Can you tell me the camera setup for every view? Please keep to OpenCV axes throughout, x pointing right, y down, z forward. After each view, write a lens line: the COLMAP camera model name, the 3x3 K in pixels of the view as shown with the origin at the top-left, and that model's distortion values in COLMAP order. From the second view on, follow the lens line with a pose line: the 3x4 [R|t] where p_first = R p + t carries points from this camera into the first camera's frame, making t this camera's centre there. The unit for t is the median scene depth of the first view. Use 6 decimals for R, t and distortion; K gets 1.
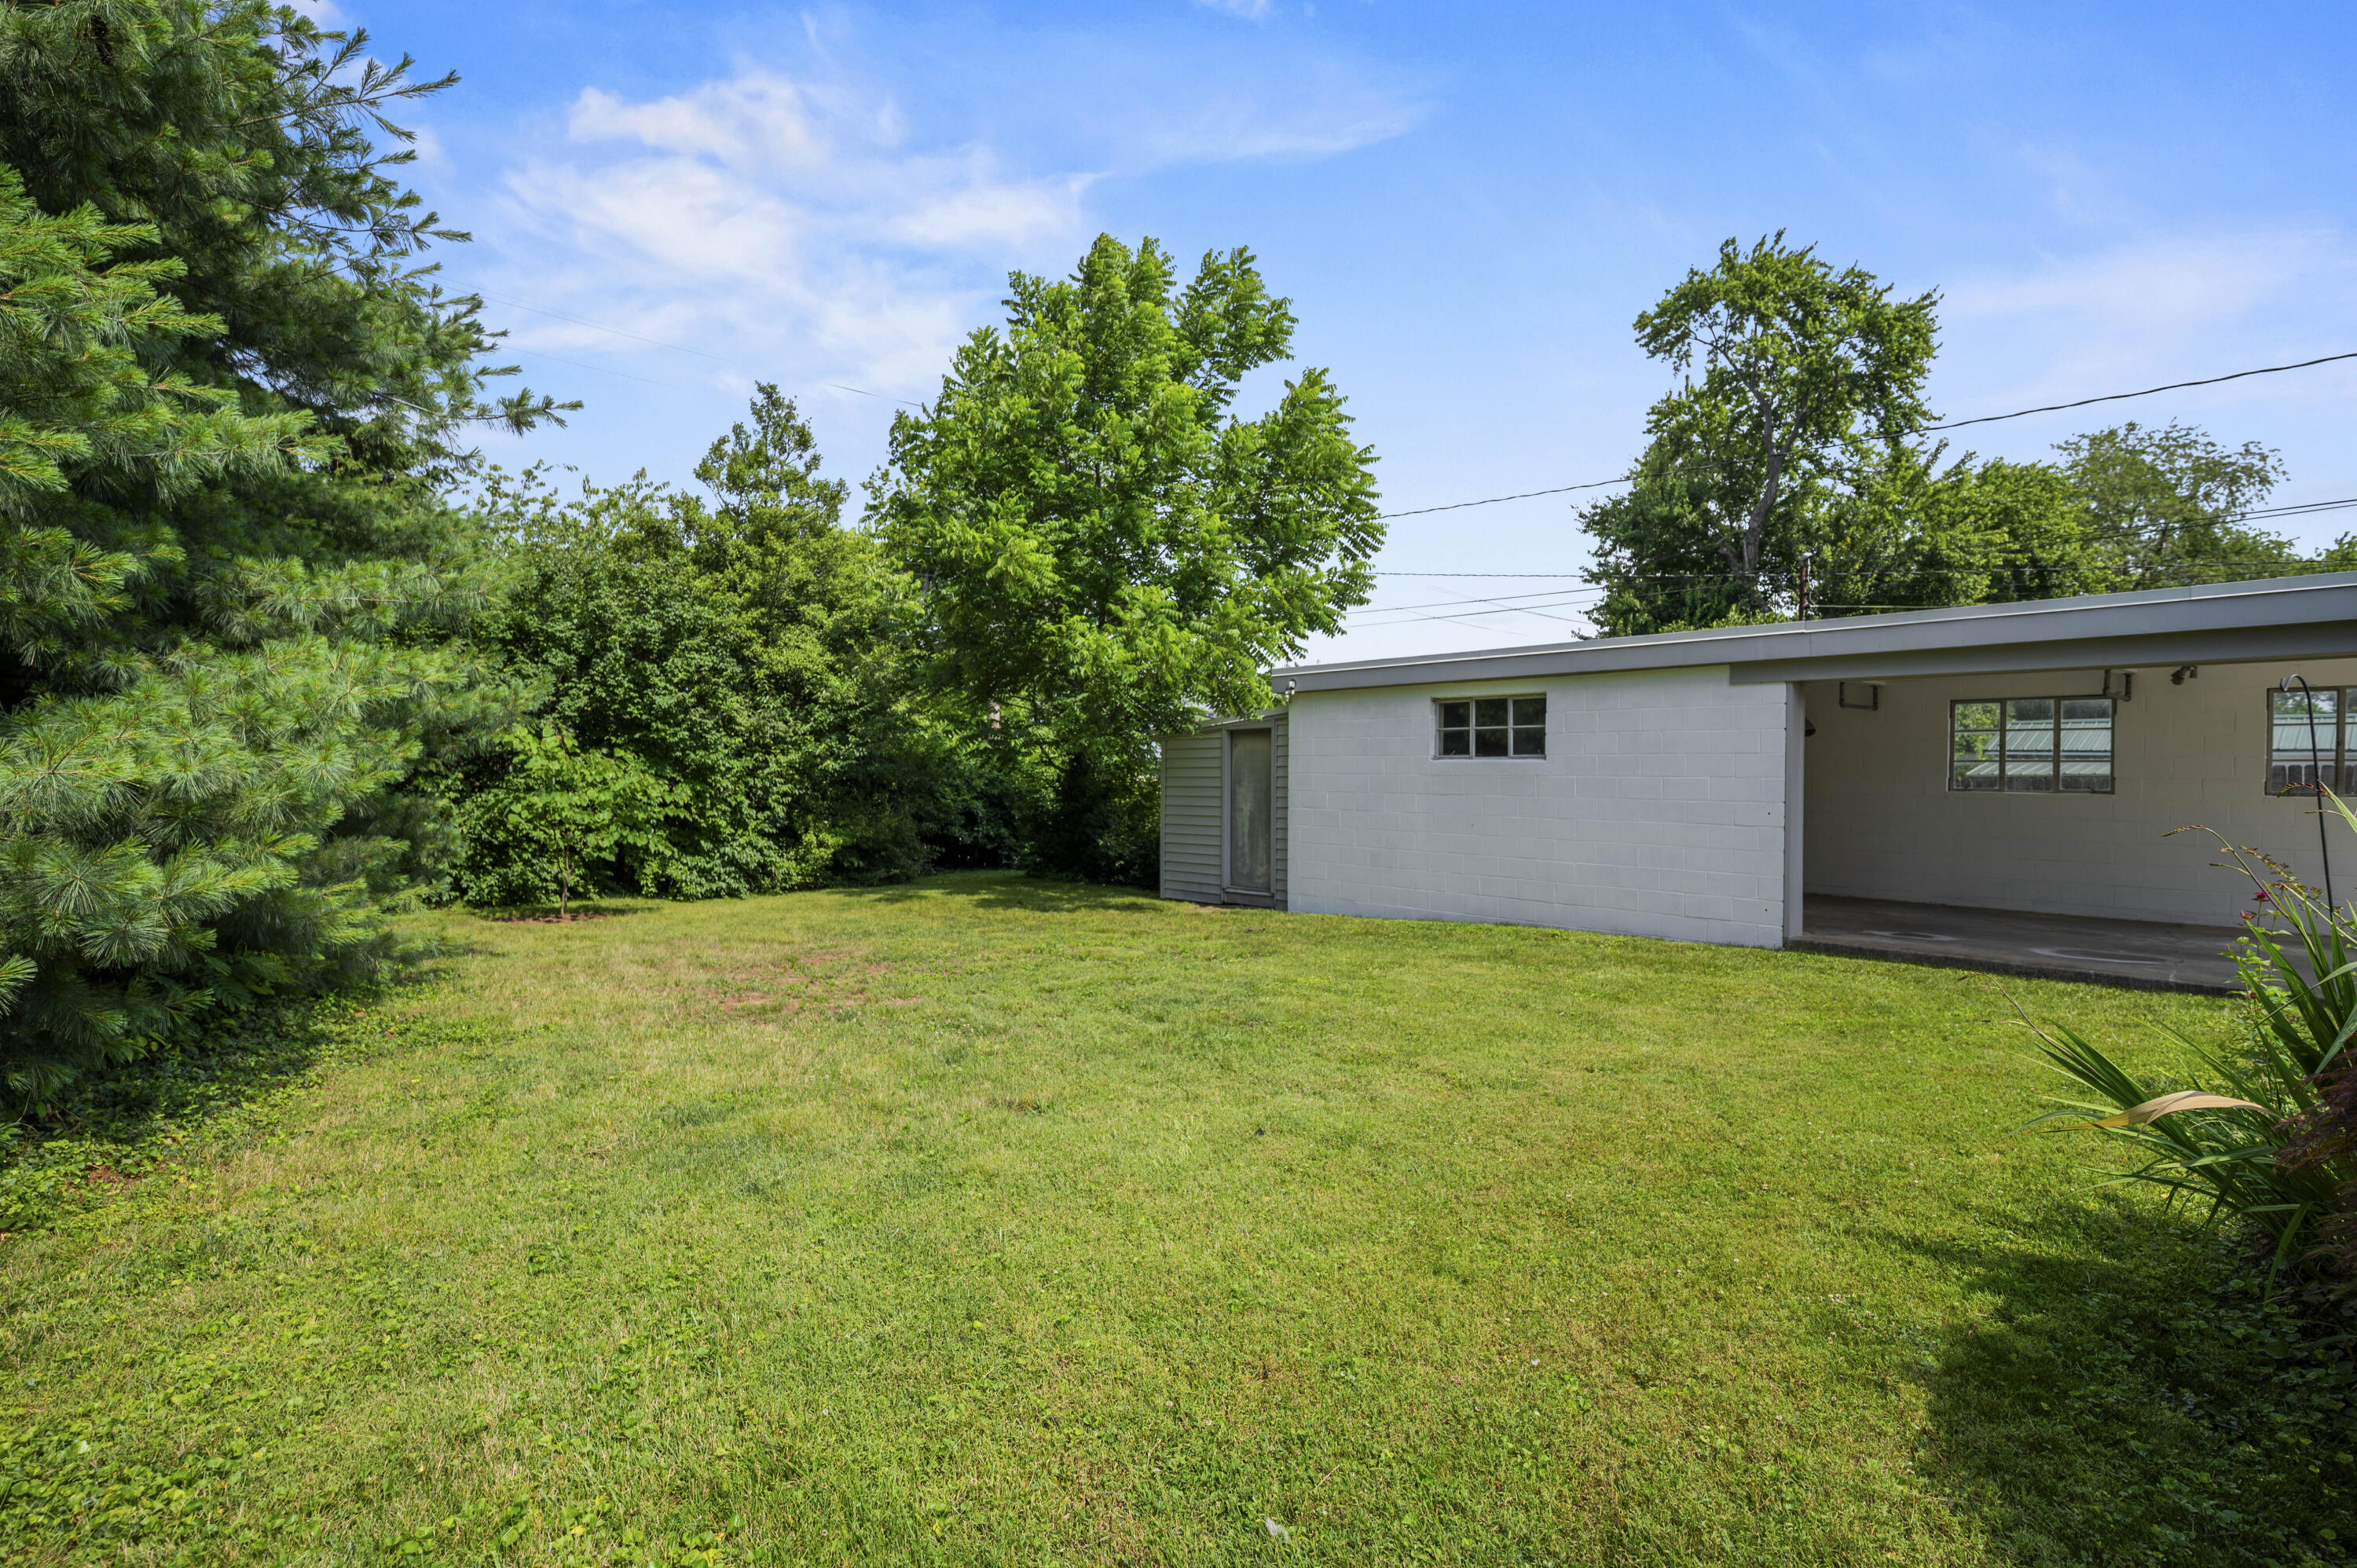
lens RADIAL K [[1099.1, 0, 1172.8], [0, 1099.1, 782.9], [0, 0, 1]] dist [0.001910, -0.000011]
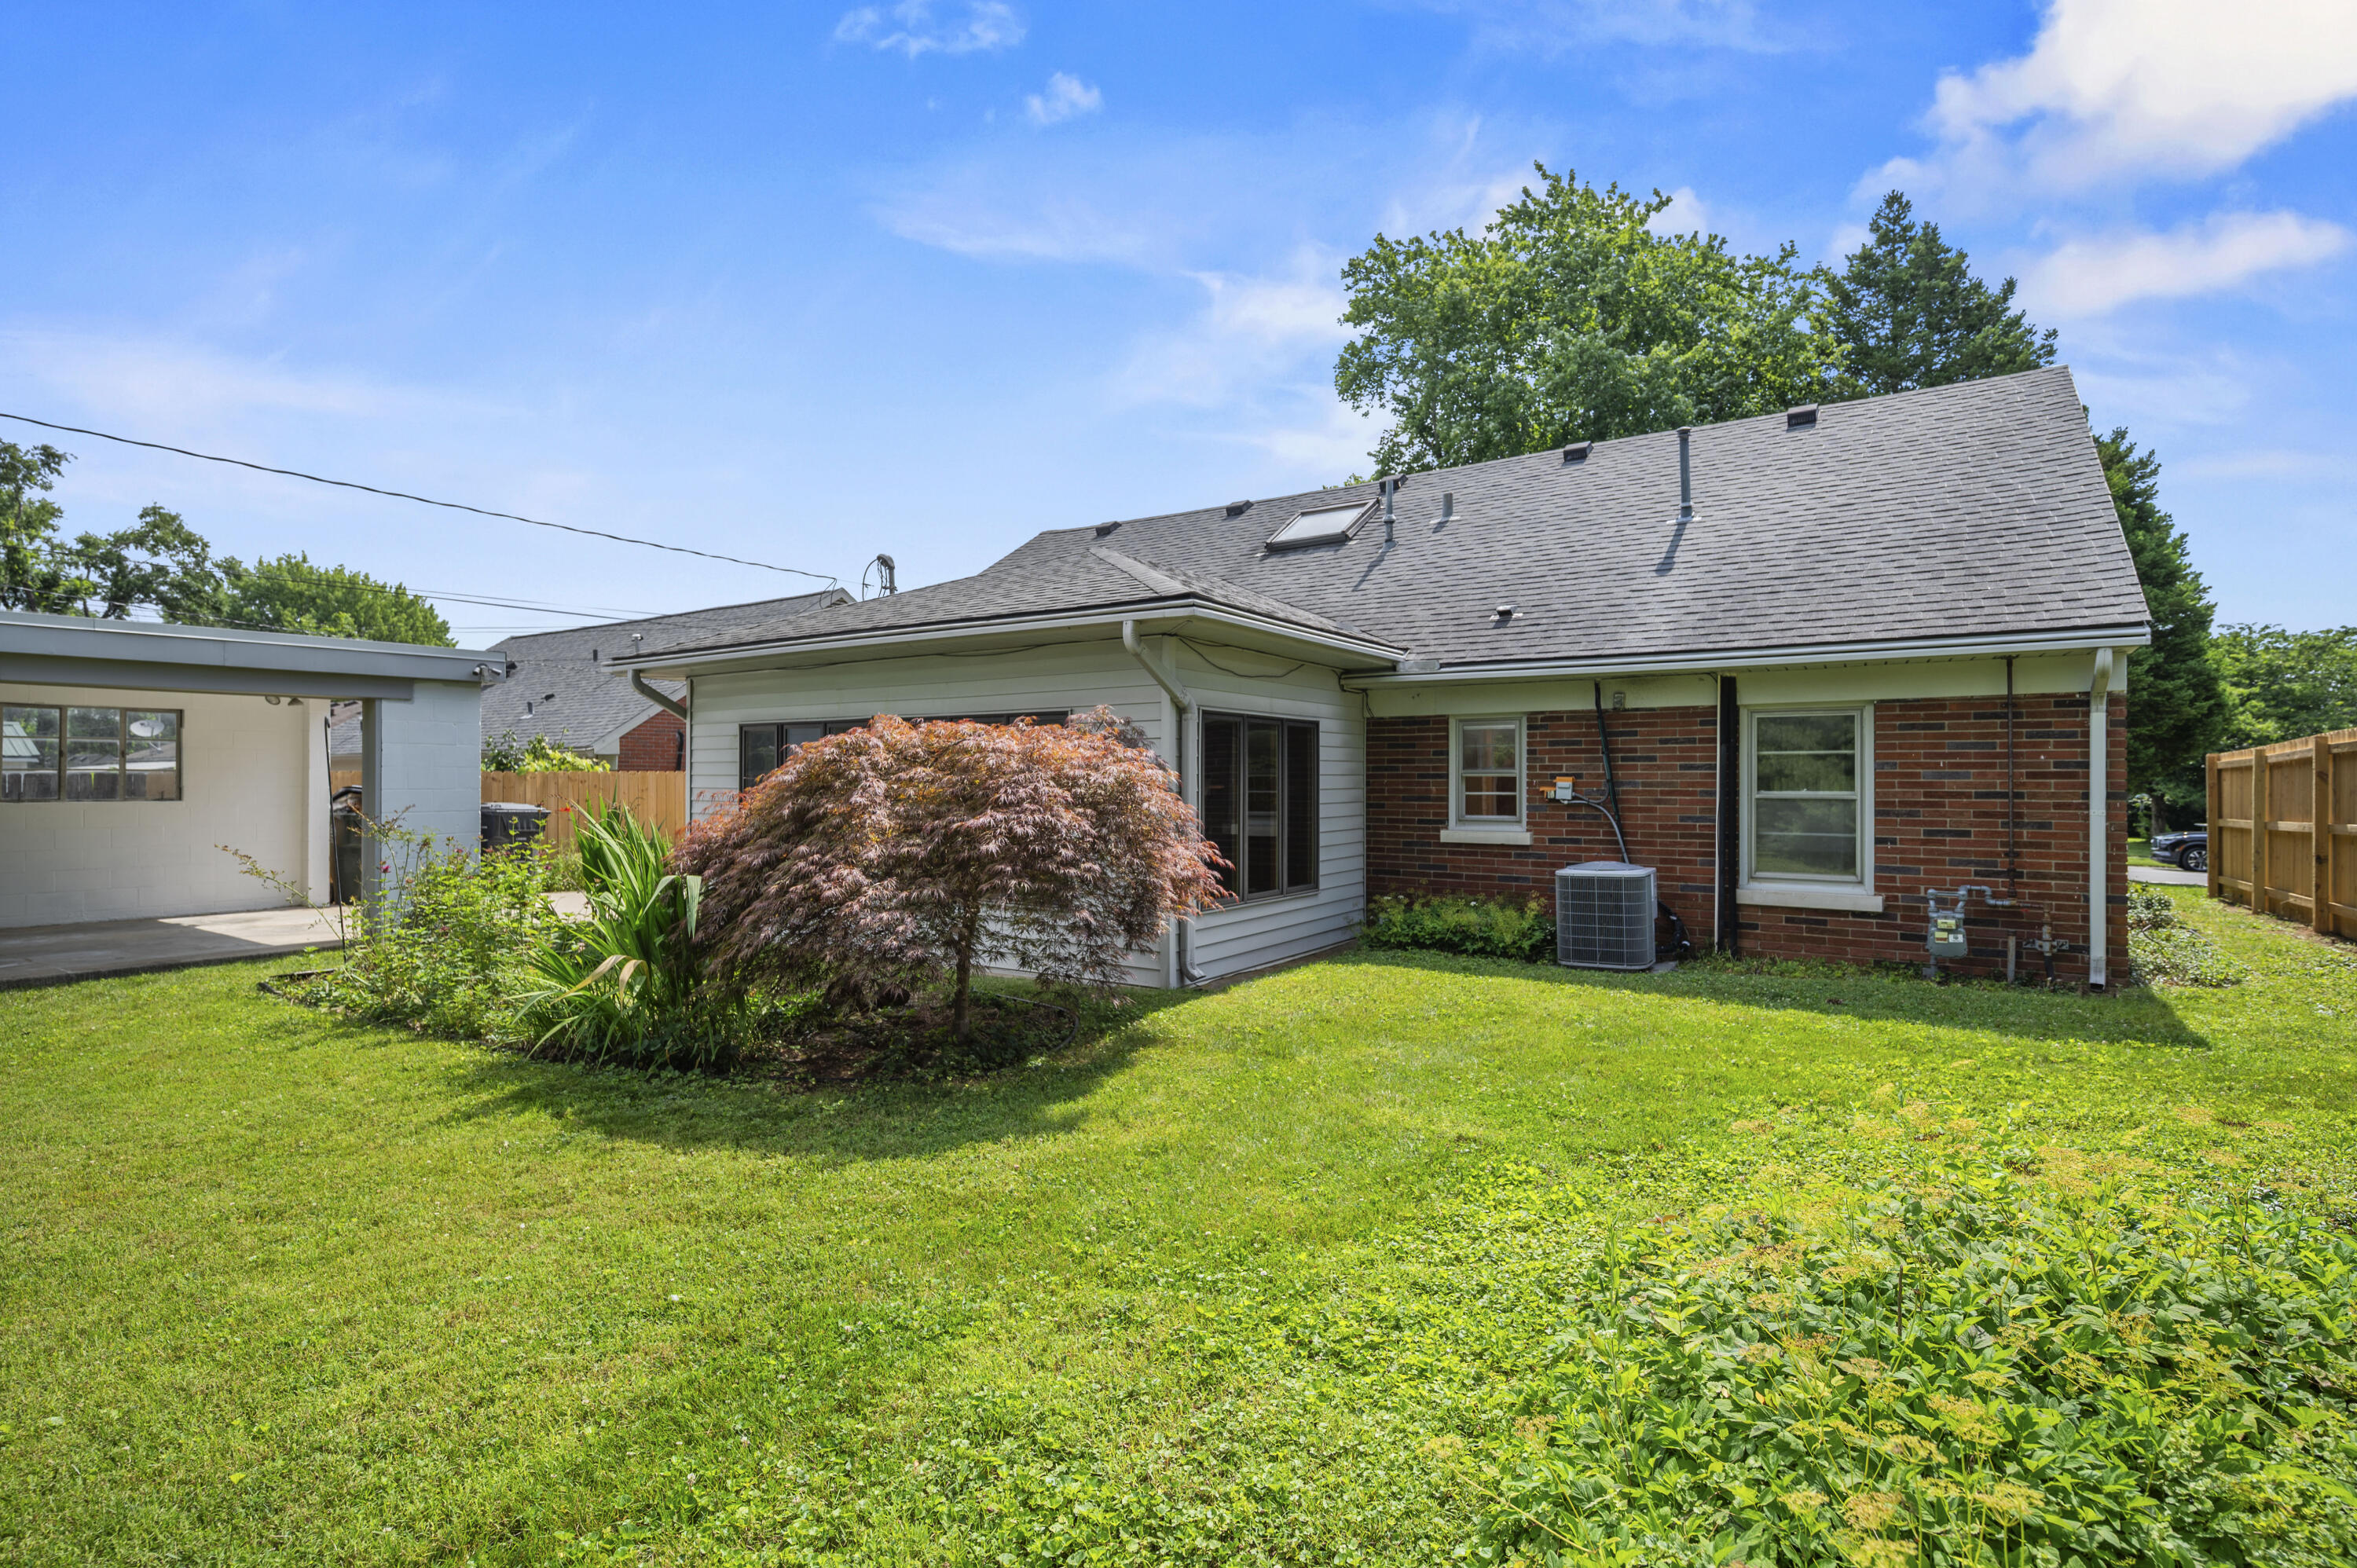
lens RADIAL K [[1118.4, 0, 1180.7], [0, 1118.4, 740.8], [0, 0, 1]] dist [0.000250, 0.000365]
pose [[-0.205182, 0.026421, 0.978367, -0.290268], [0.014796, 0.999605, -0.023892, -0.005470], [-0.978612, 0.009574, -0.205491, 0.116208]]
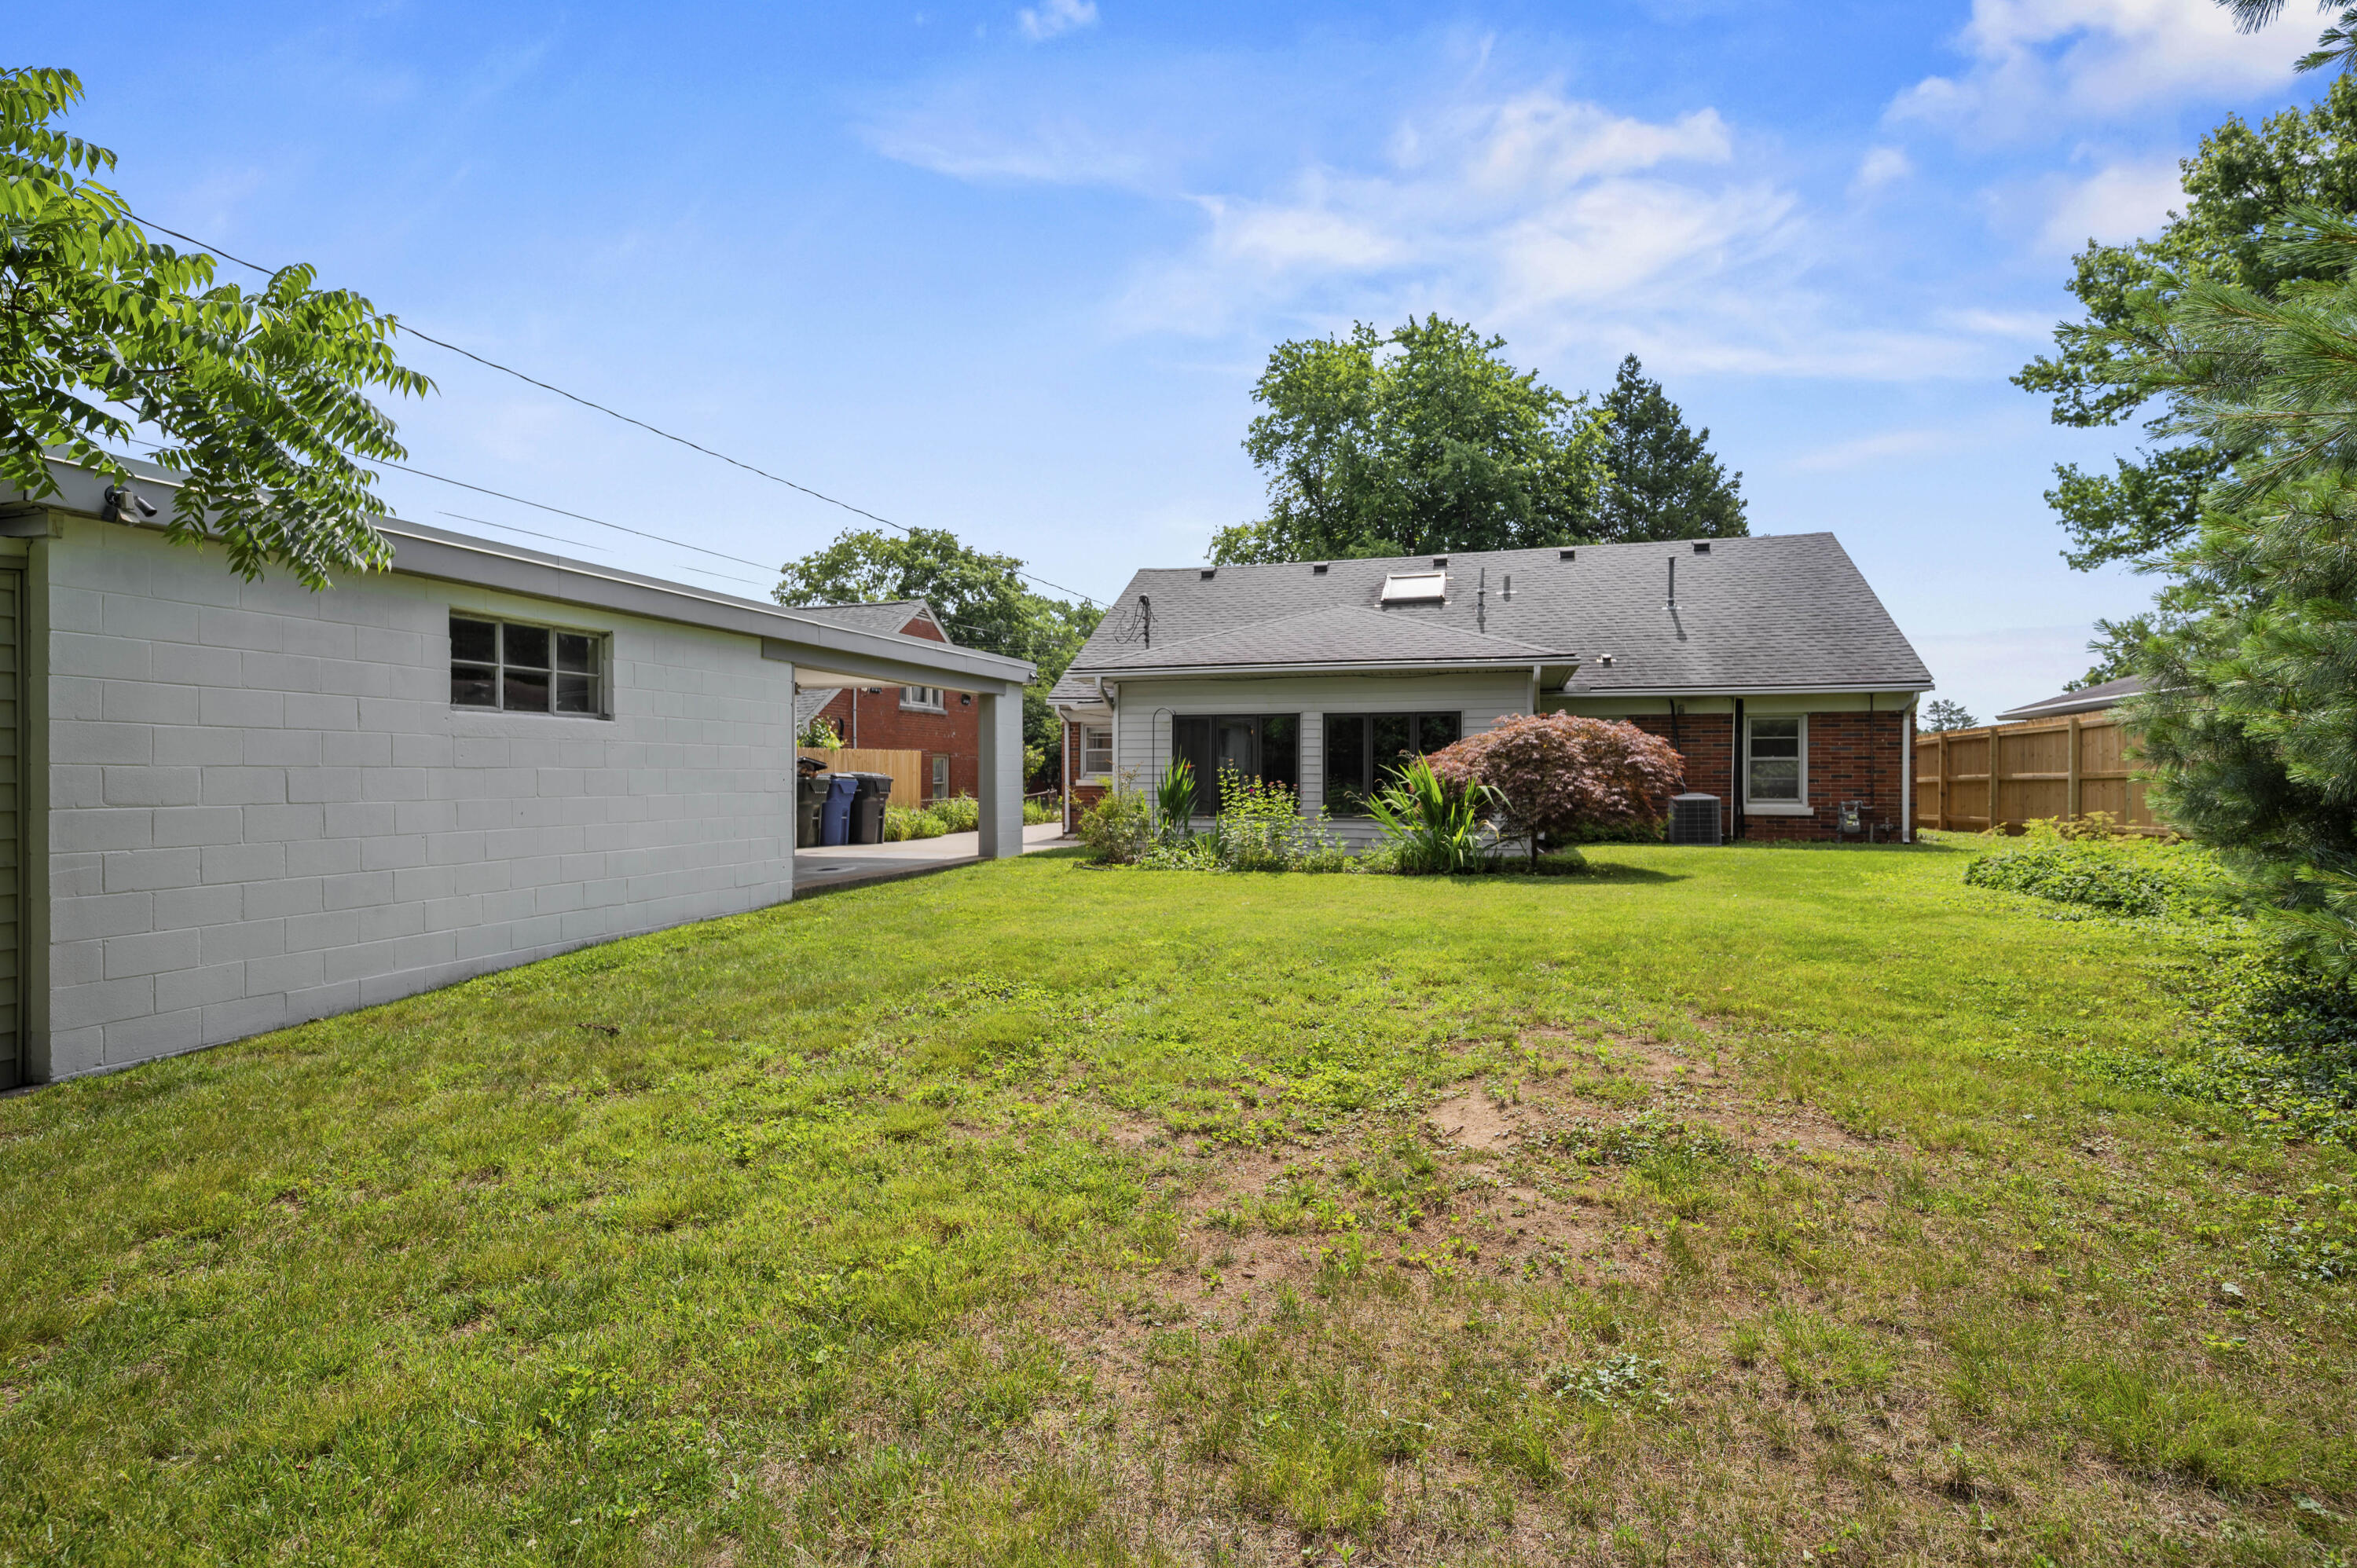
lens RADIAL K [[1099.1, 0, 1172.8], [0, 1099.1, 782.9], [0, 0, 1]] dist [0.001910, -0.000011]
pose [[-0.495876, -0.011741, 0.868314, -0.541906], [0.011812, 0.999725, 0.020263, 0.012866], [-0.868313, 0.020305, -0.495601, 1.062796]]
